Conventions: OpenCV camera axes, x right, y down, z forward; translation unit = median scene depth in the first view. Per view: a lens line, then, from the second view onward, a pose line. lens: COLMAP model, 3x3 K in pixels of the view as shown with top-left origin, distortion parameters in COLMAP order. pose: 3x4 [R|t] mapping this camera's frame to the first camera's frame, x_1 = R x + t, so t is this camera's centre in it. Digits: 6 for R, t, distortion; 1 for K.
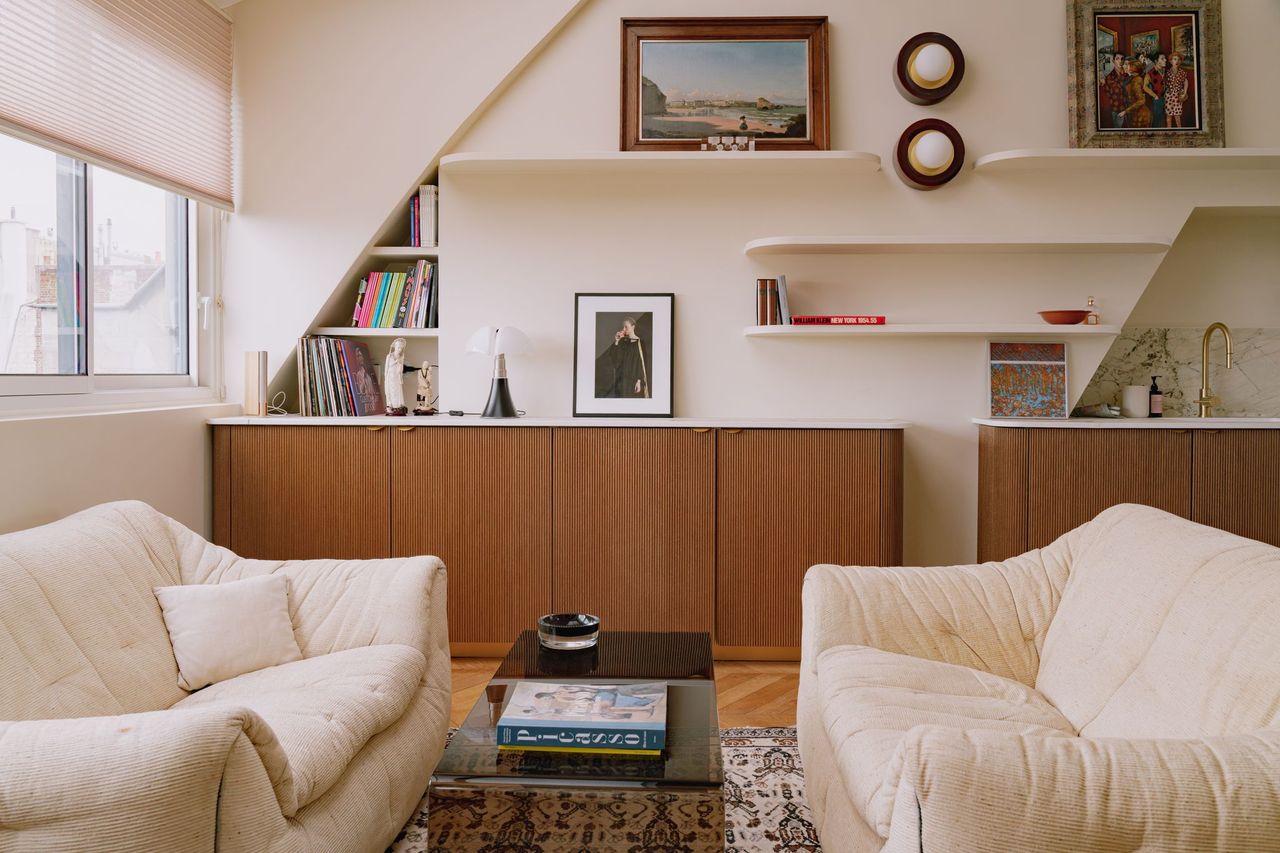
lens RADIAL K [[1027.8, 0, 693.1], [0, 1027.8, 390.4], [0, 0, 1]] dist [-0.003229, -0.008357]
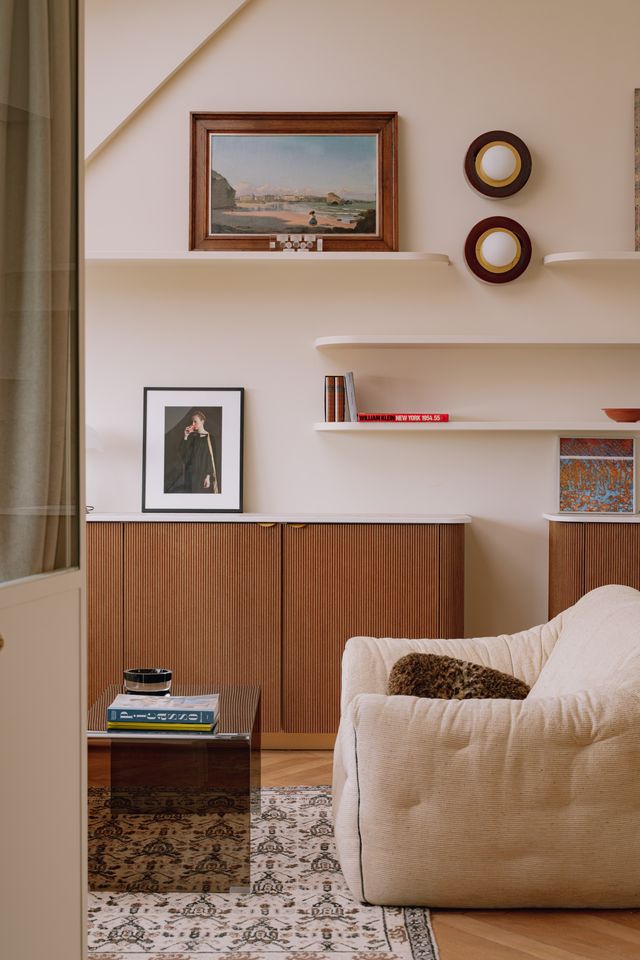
lens RADIAL K [[1547.9, 0, 361.5], [0, 1547.9, 488.1], [0, 0, 1]] dist [-0.019550, 0.000000]
pose [[0.999337, -0.000333, 0.036408, 0.042124], [-0.000036, 0.999949, 0.010144, -0.013280], [-0.036409, -0.010139, 0.999286, -0.519898]]
